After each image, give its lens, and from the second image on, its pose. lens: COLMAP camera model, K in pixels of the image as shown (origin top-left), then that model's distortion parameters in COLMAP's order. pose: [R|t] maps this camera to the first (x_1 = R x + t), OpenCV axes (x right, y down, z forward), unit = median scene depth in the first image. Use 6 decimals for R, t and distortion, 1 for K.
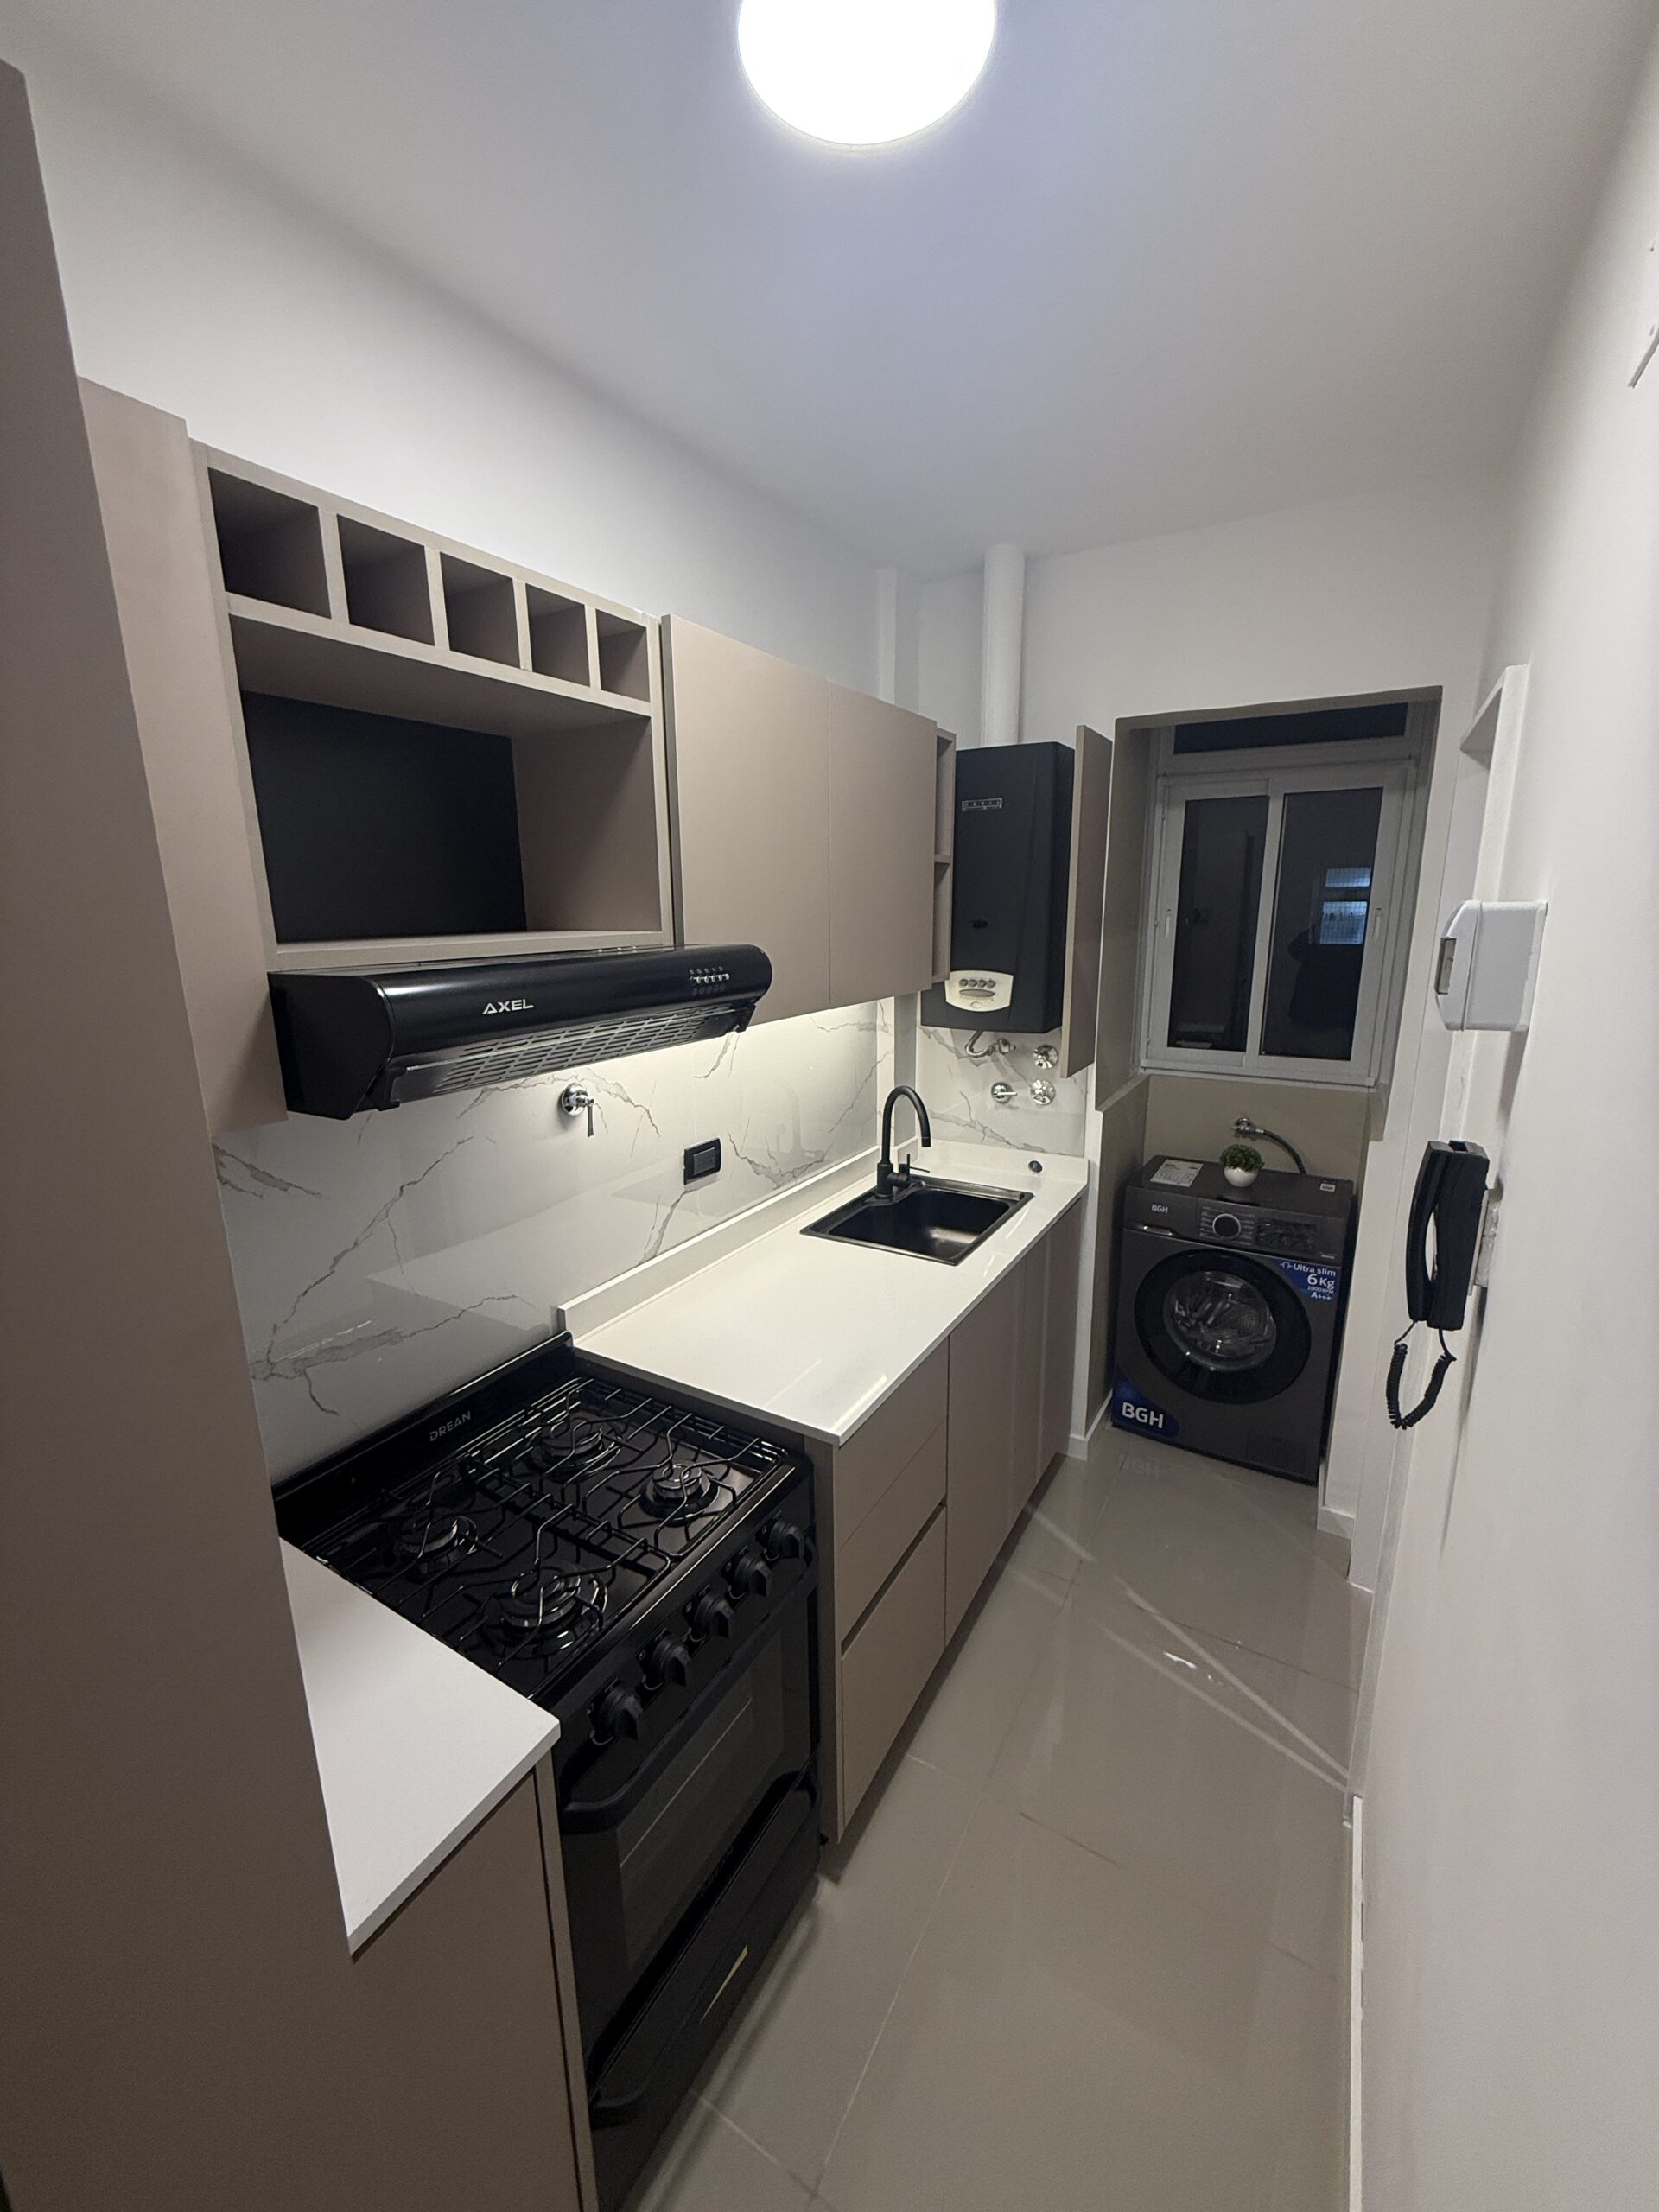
lens RADIAL K [[882.8, 0, 829.2], [0, 882.8, 1101.7], [0, 0, 1]] dist [-0.001152, 0.000540]
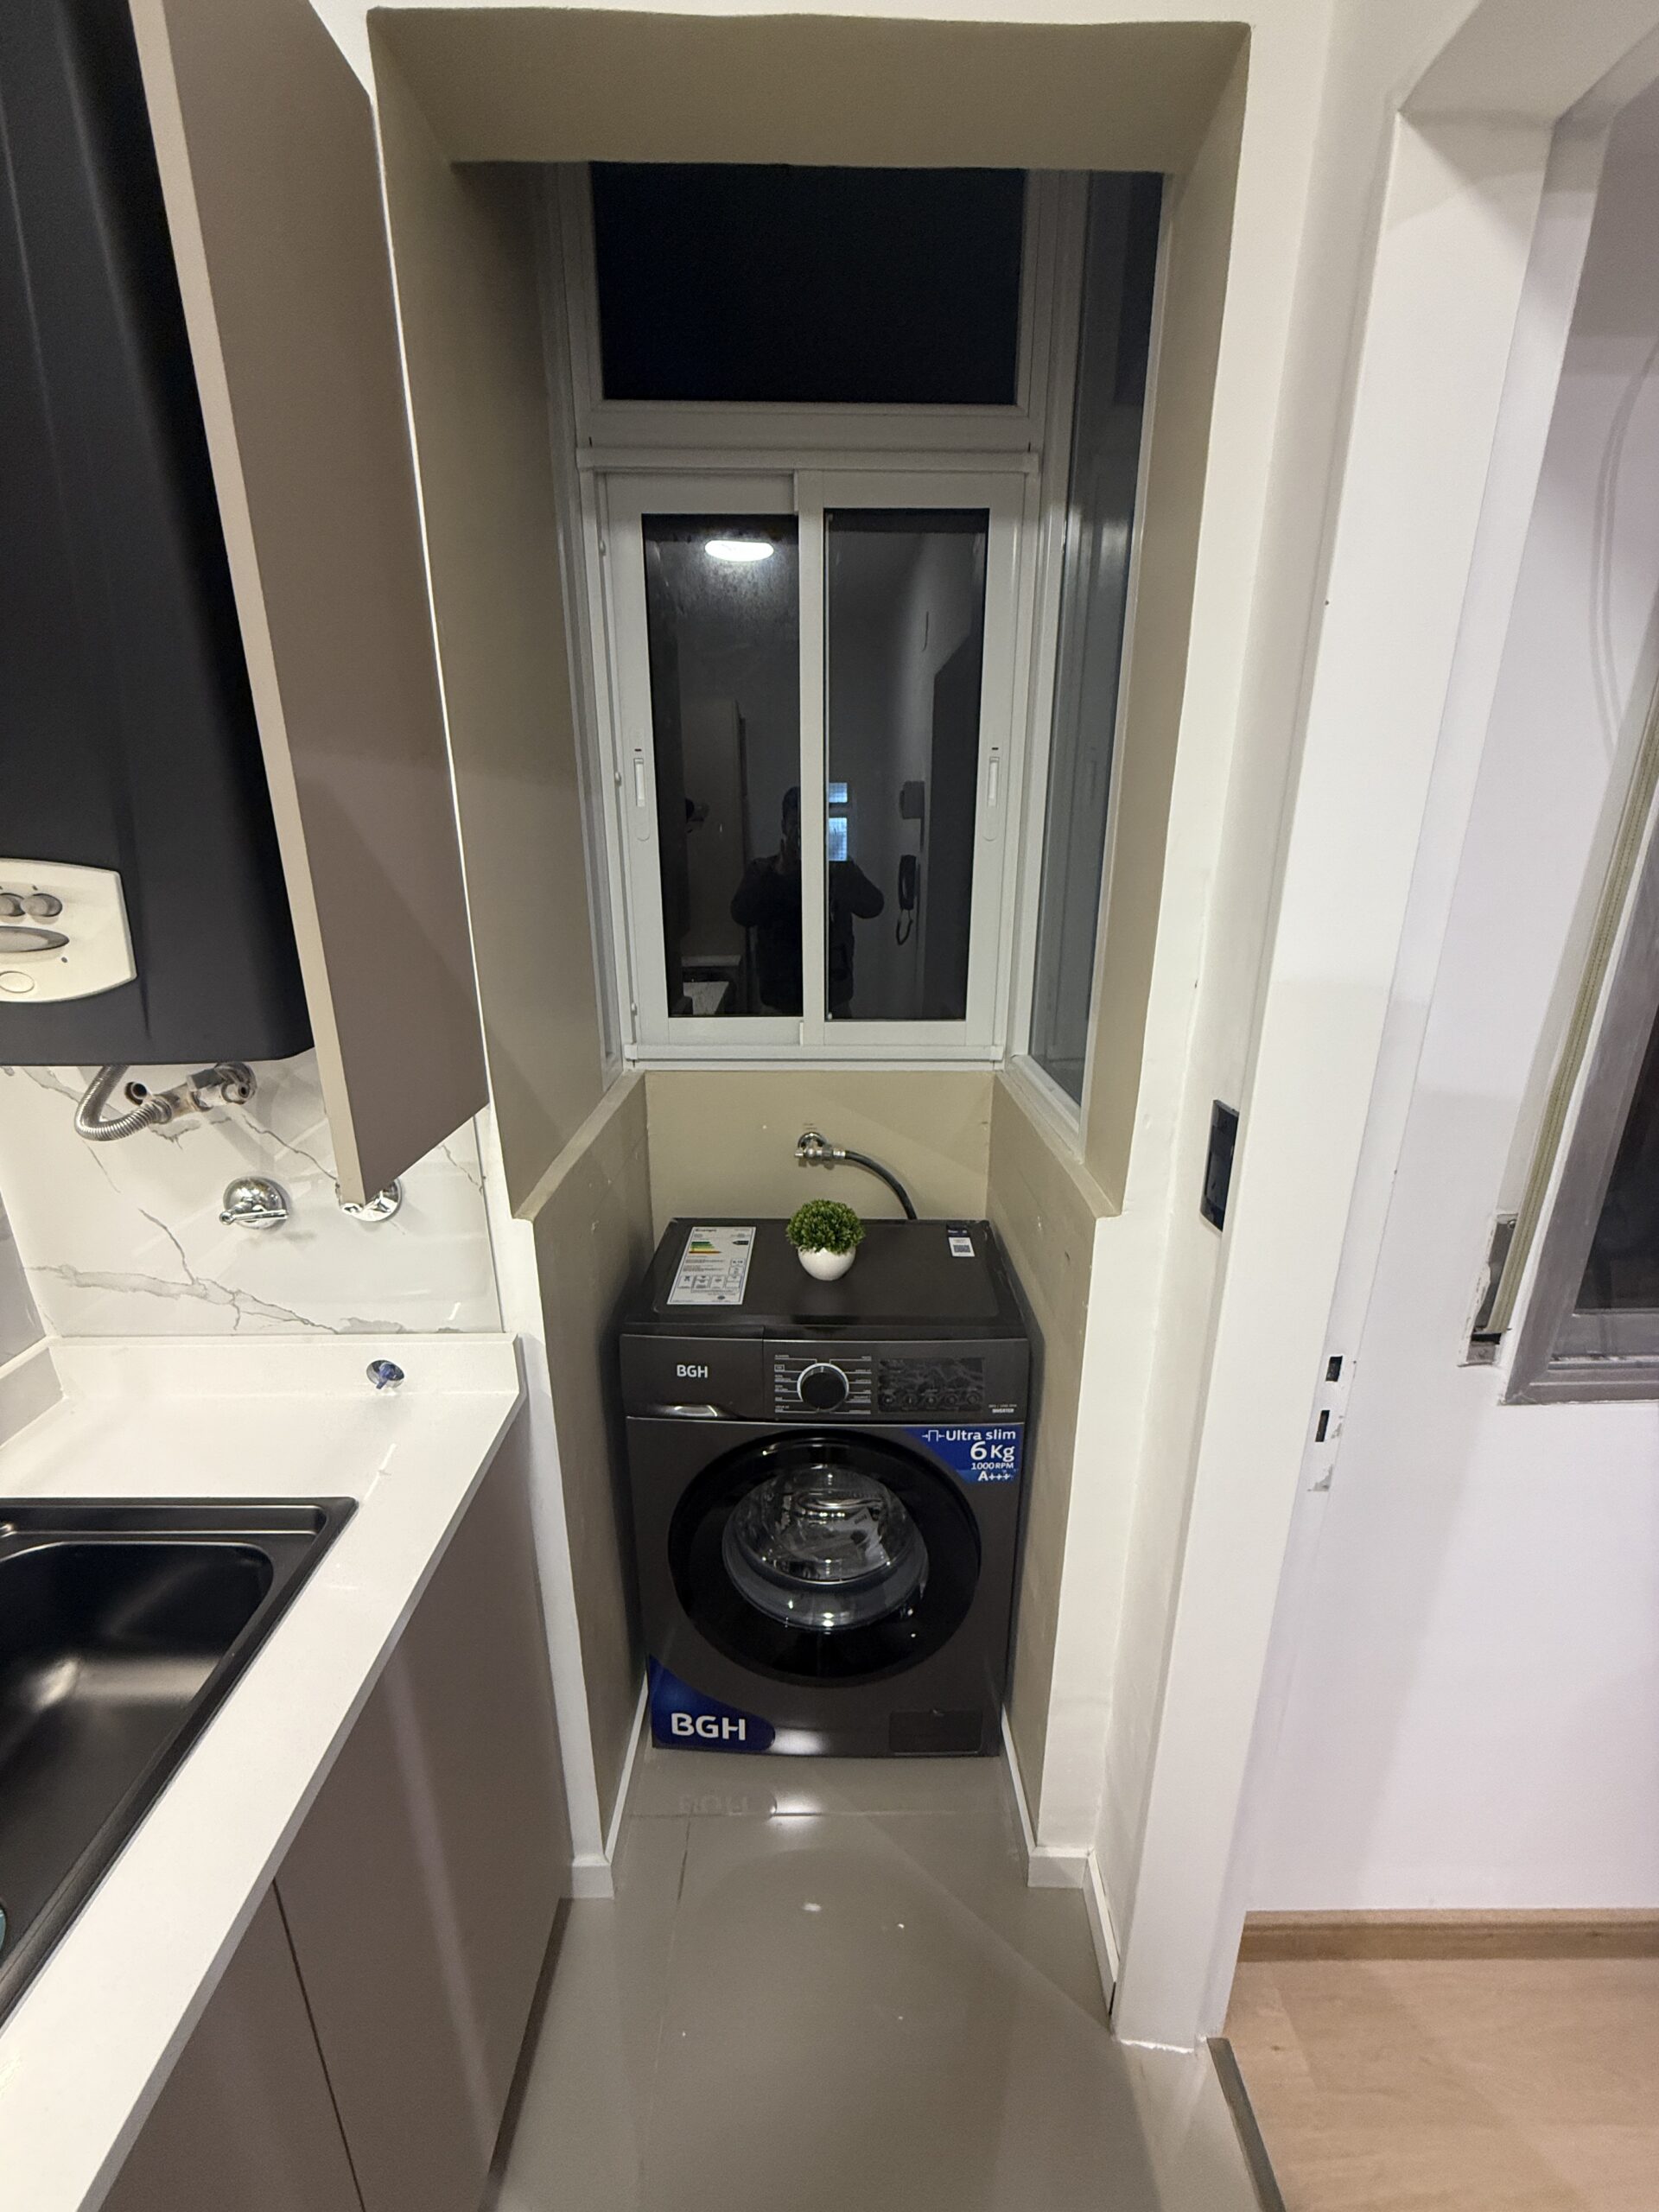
lens RADIAL K [[882.8, 0, 828.6], [0, 882.8, 1101.0], [0, 0, 1]] dist [-0.001152, 0.000540]
pose [[0.858342, -0.142128, 0.492999, 0.234252], [0.103716, 0.989094, 0.104573, -0.069536], [-0.502485, -0.038628, 0.863723, 0.583652]]
